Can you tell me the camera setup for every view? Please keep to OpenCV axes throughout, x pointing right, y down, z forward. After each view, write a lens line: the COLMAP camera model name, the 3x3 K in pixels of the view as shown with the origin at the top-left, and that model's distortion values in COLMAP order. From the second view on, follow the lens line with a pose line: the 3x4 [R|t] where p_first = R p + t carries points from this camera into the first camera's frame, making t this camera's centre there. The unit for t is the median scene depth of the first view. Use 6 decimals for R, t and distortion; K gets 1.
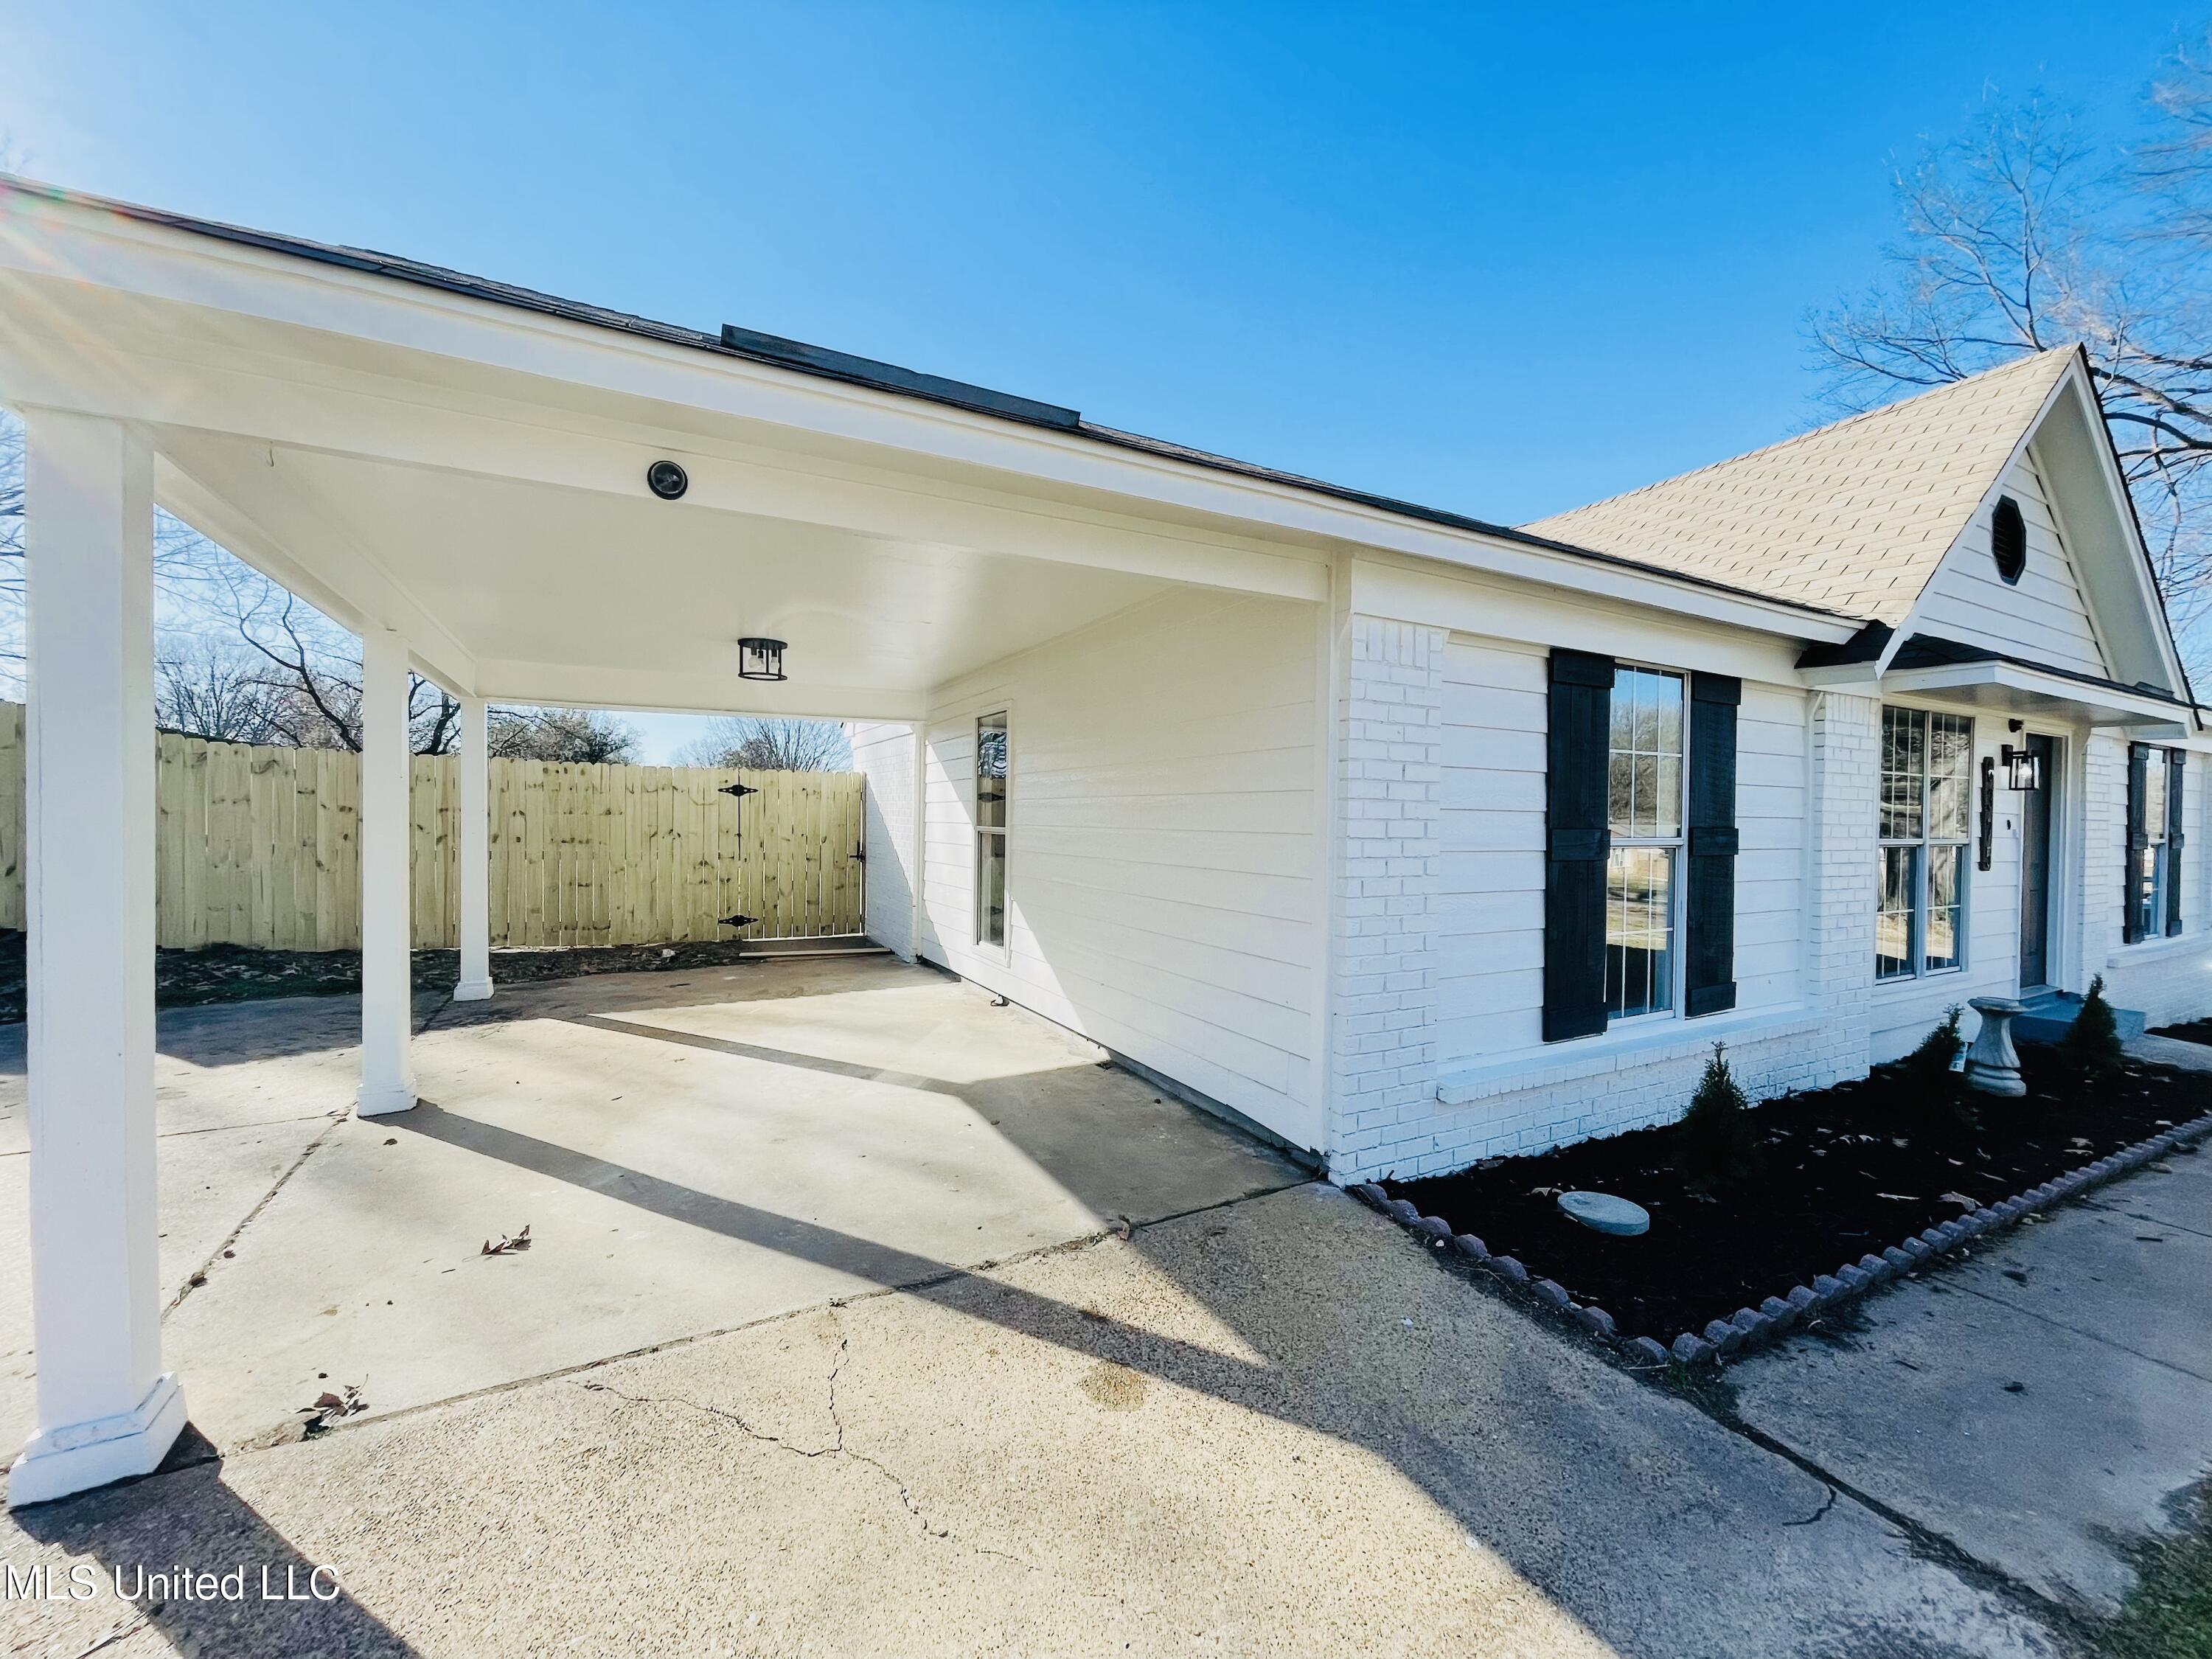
lens RADIAL K [[890.1, 0, 1100.1], [0, 890.1, 832.3], [0, 0, 1]] dist [-0.002610, 0.000510]
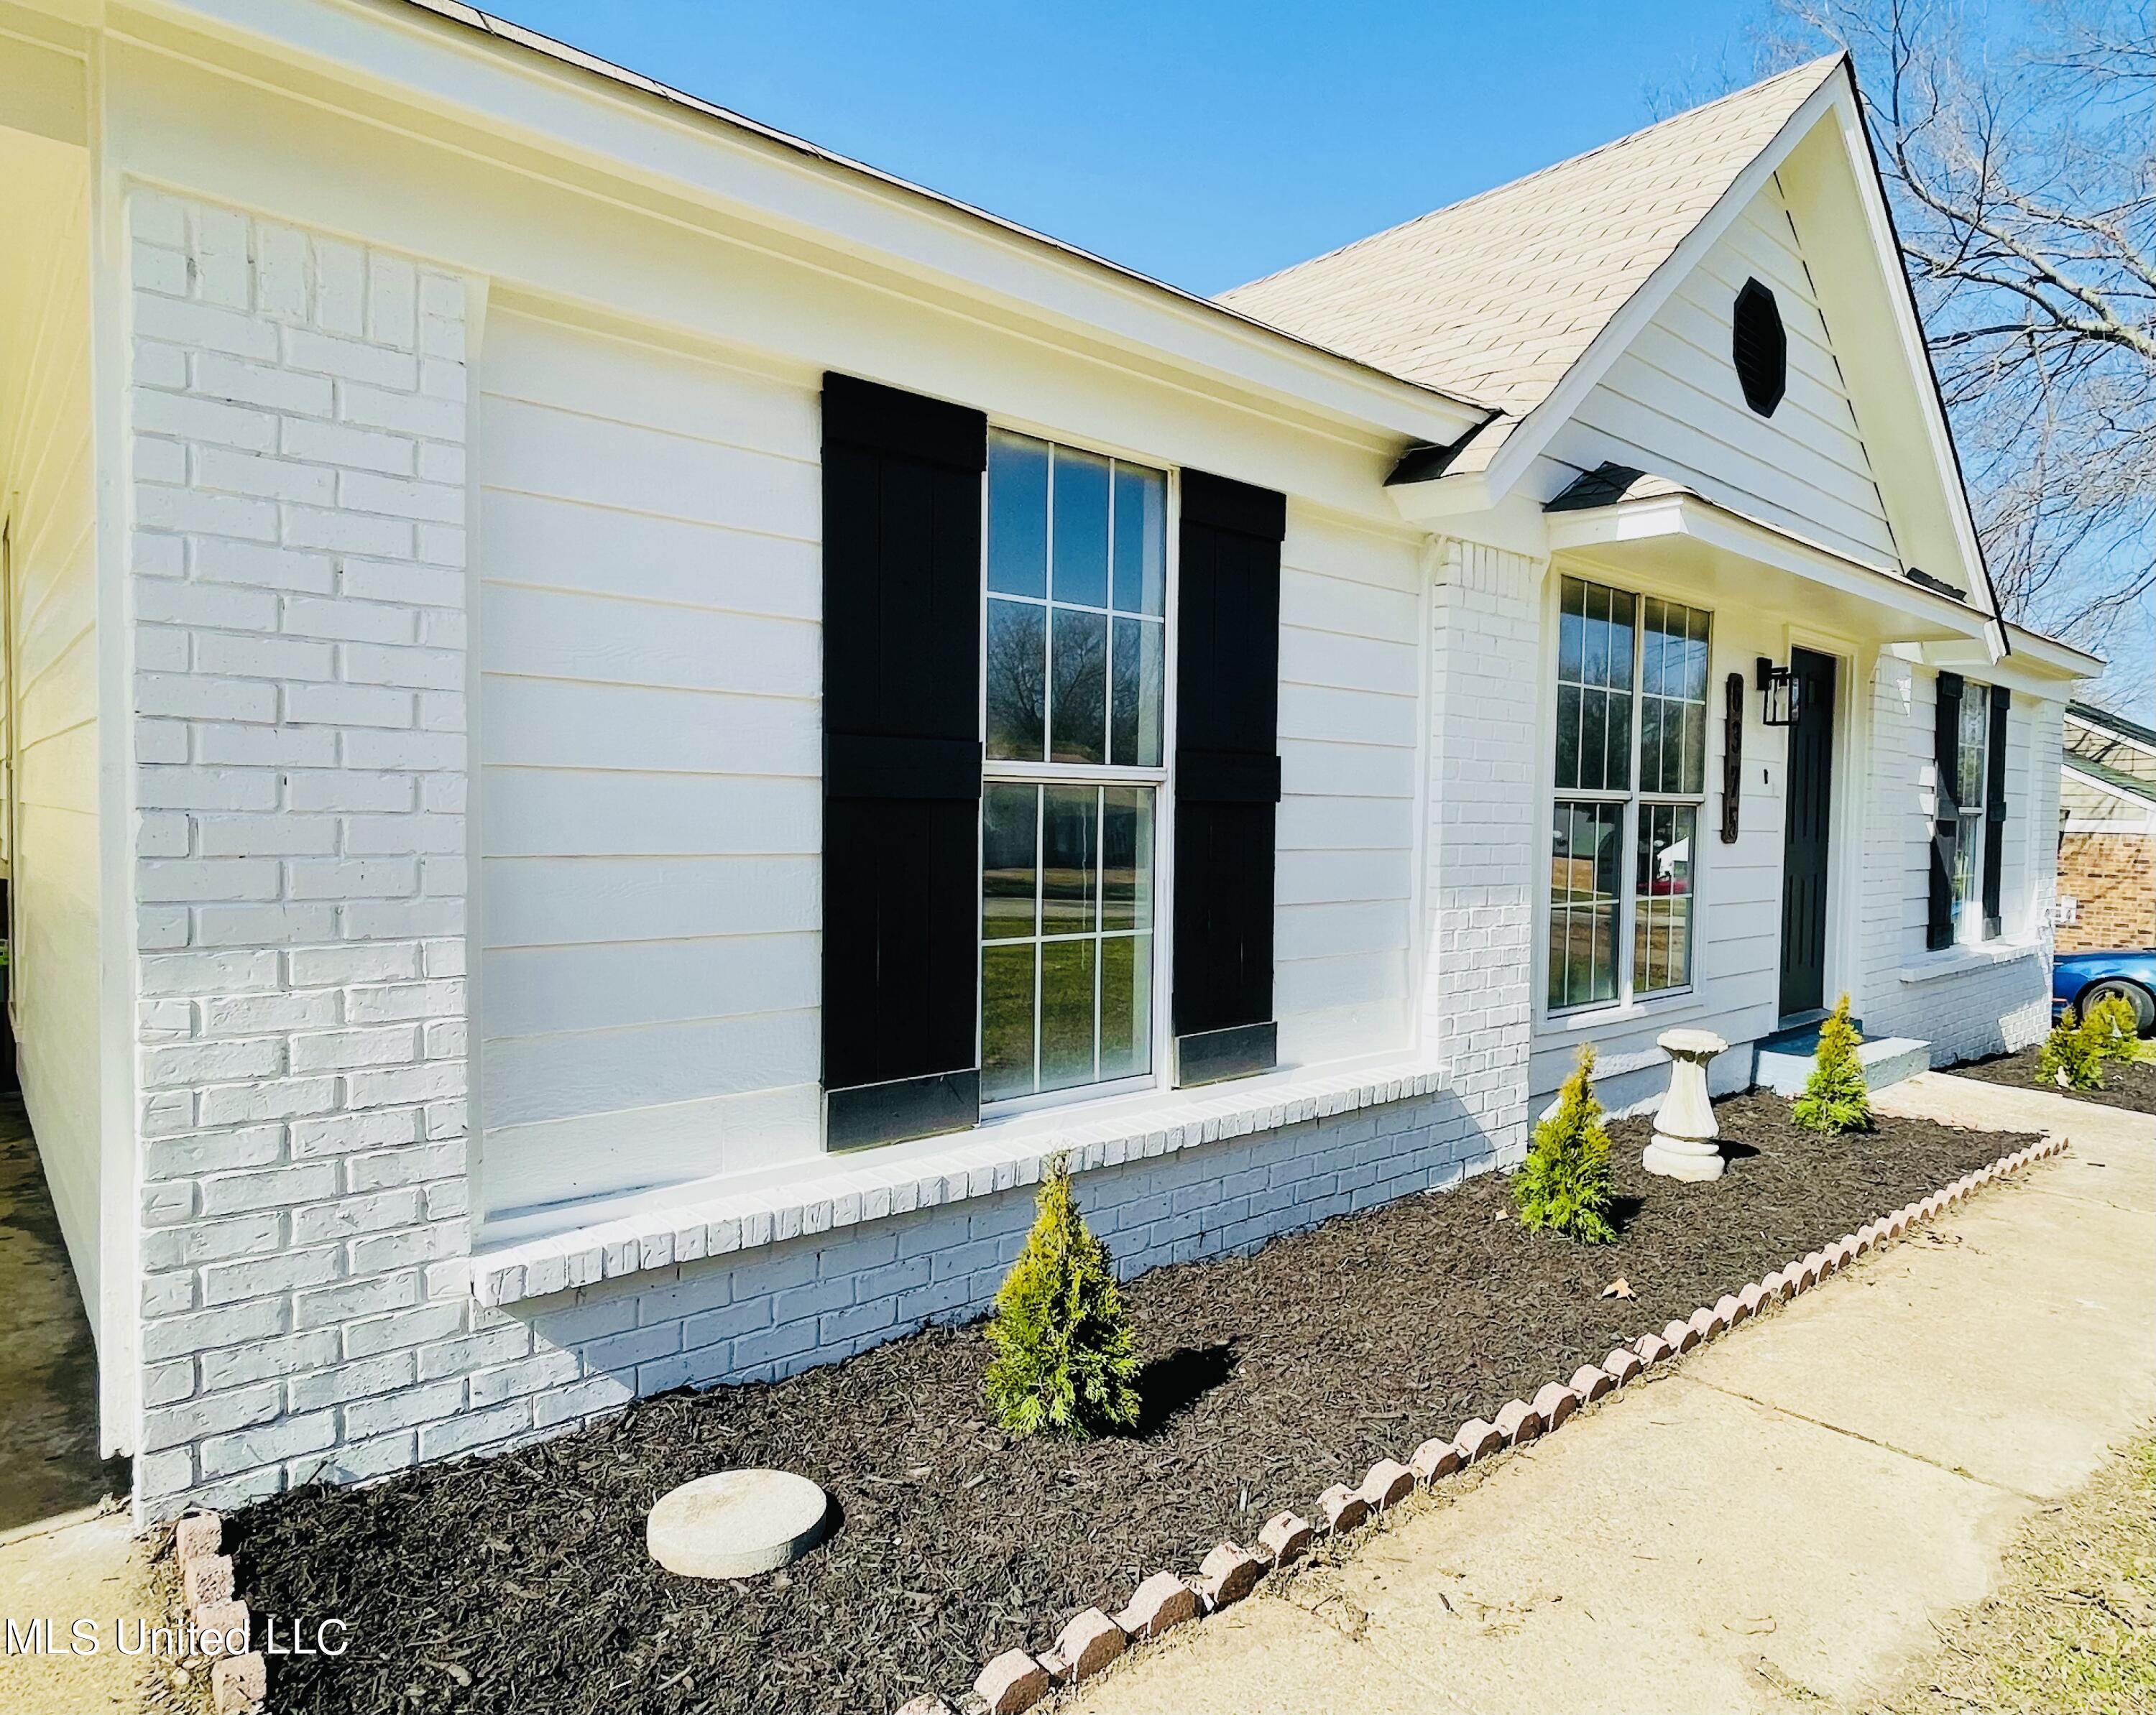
lens RADIAL K [[1325.0, 0, 1078.0], [0, 1325.0, 857.5], [0, 0, 1]] dist [-0.039857, 0.000276]
pose [[0.974819, -0.000487, 0.222995, 0.351917], [-0.006495, 0.999511, 0.030571, 0.031799], [-0.222901, -0.031250, 0.974340, 0.170733]]
